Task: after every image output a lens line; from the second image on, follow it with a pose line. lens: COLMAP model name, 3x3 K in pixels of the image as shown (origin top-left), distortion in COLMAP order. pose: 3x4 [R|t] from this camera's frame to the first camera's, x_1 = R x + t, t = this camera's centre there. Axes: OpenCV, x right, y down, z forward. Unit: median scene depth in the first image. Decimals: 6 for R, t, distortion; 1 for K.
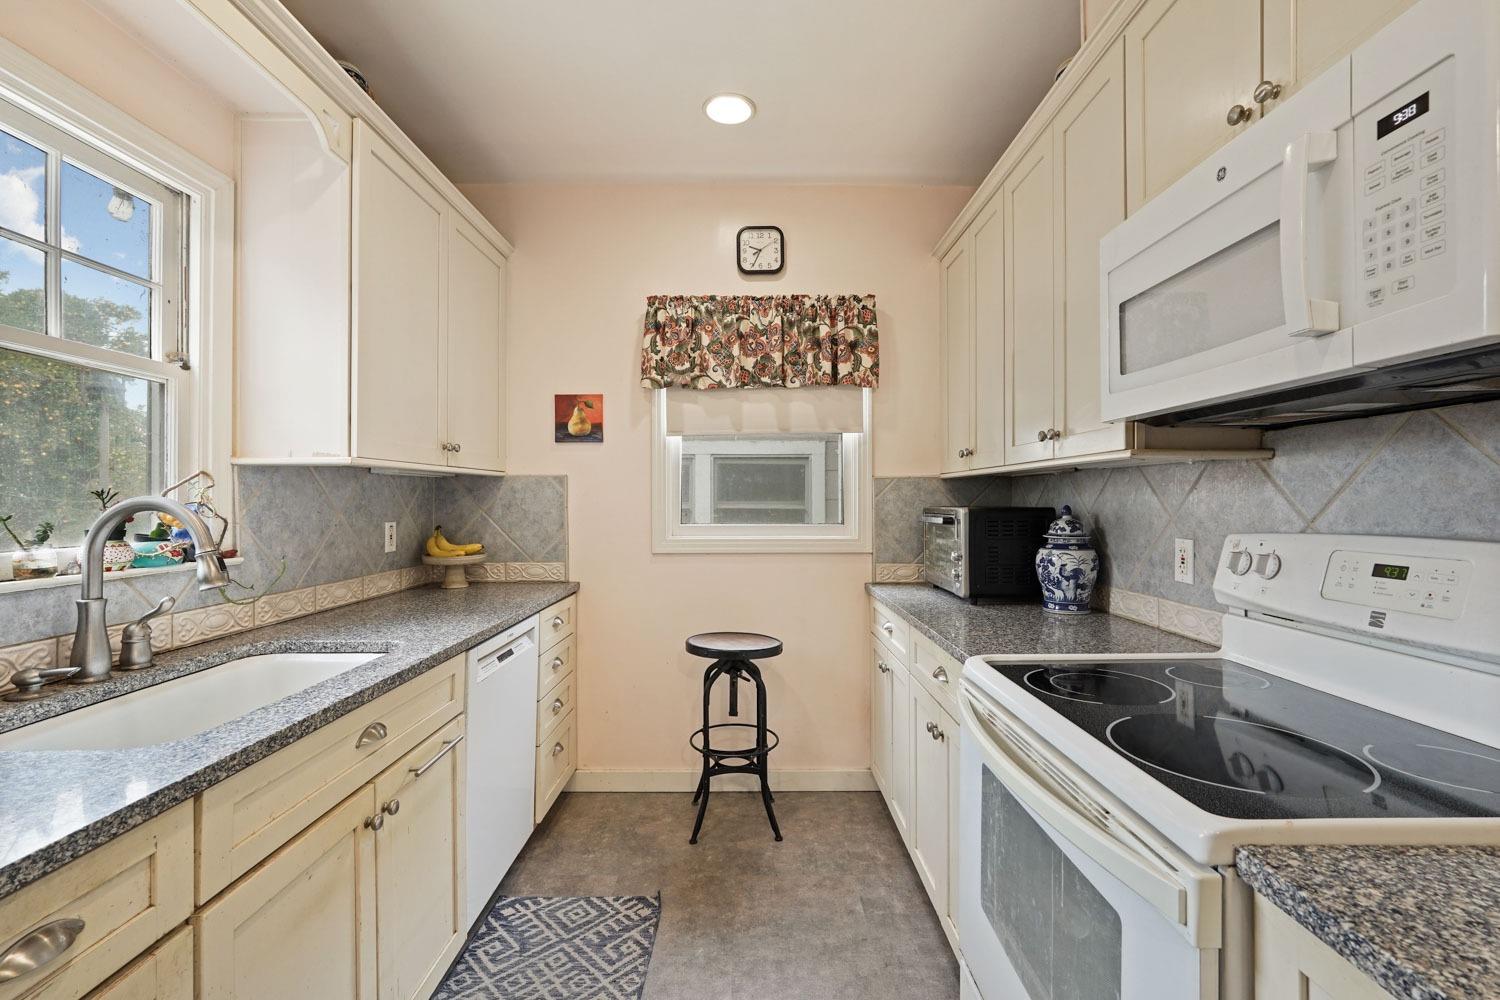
lens RADIAL K [[673.2, 0, 759.2], [0, 673.2, 501.5], [0, 0, 1]] dist [-0.010407, 0.006695]
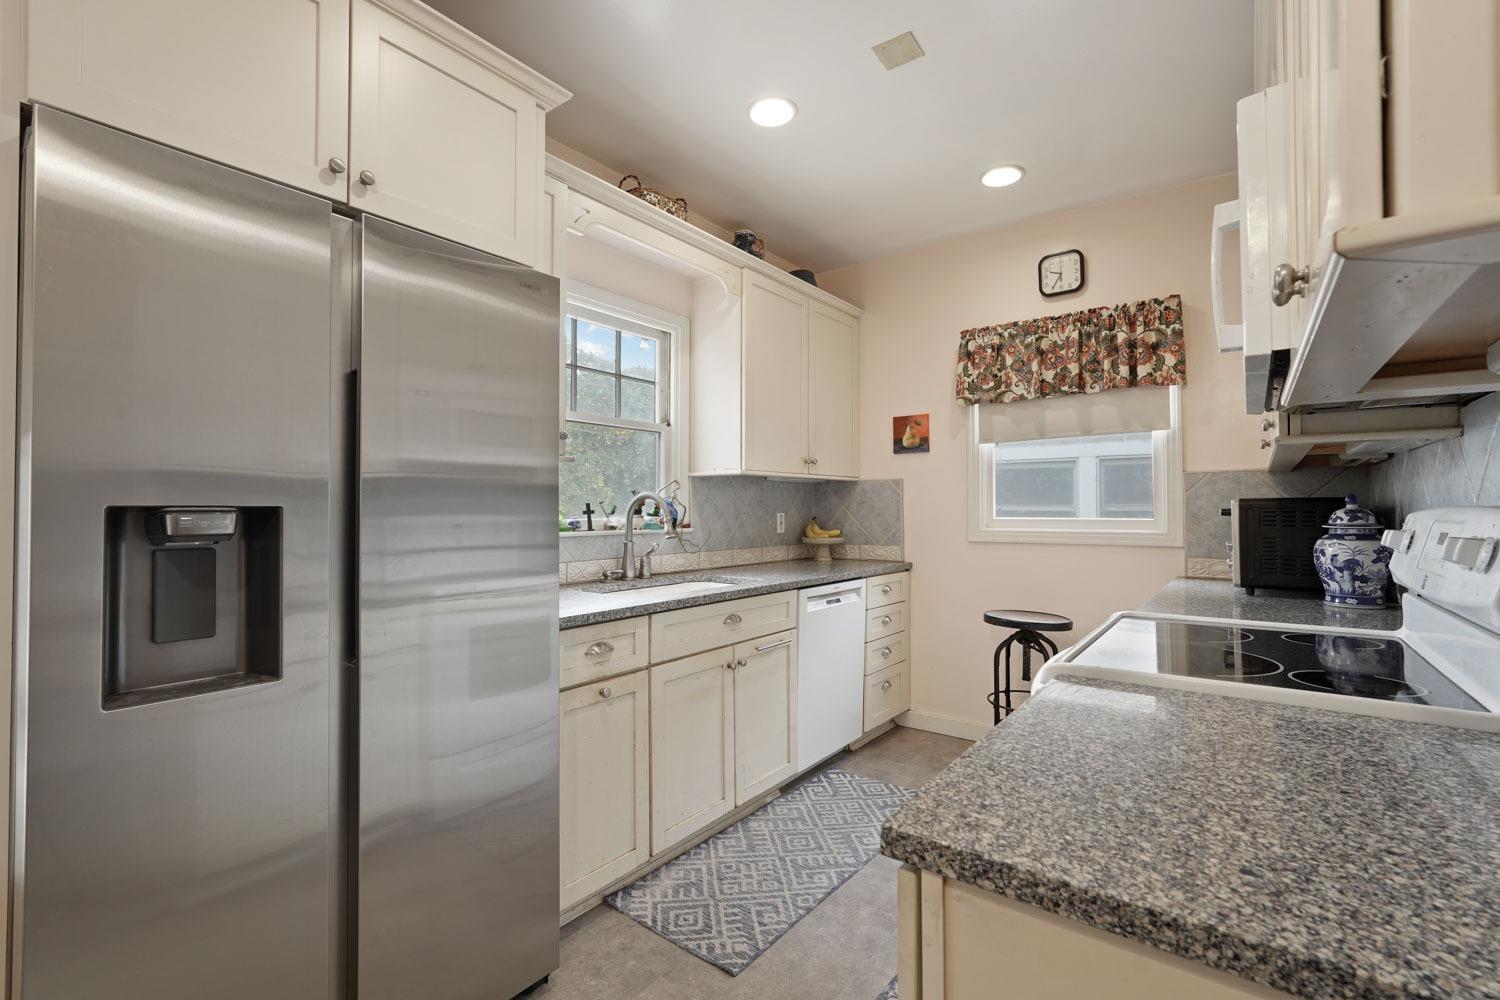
lens RADIAL K [[673.2, 0, 748.0], [0, 673.2, 501.1], [0, 0, 1]] dist [-0.010407, 0.006695]
pose [[0.793008, -0.007783, -0.609161, 0.293405], [-0.001140, 0.999898, -0.014259, 0.024782], [0.609210, 0.012002, 0.792918, -0.222392]]
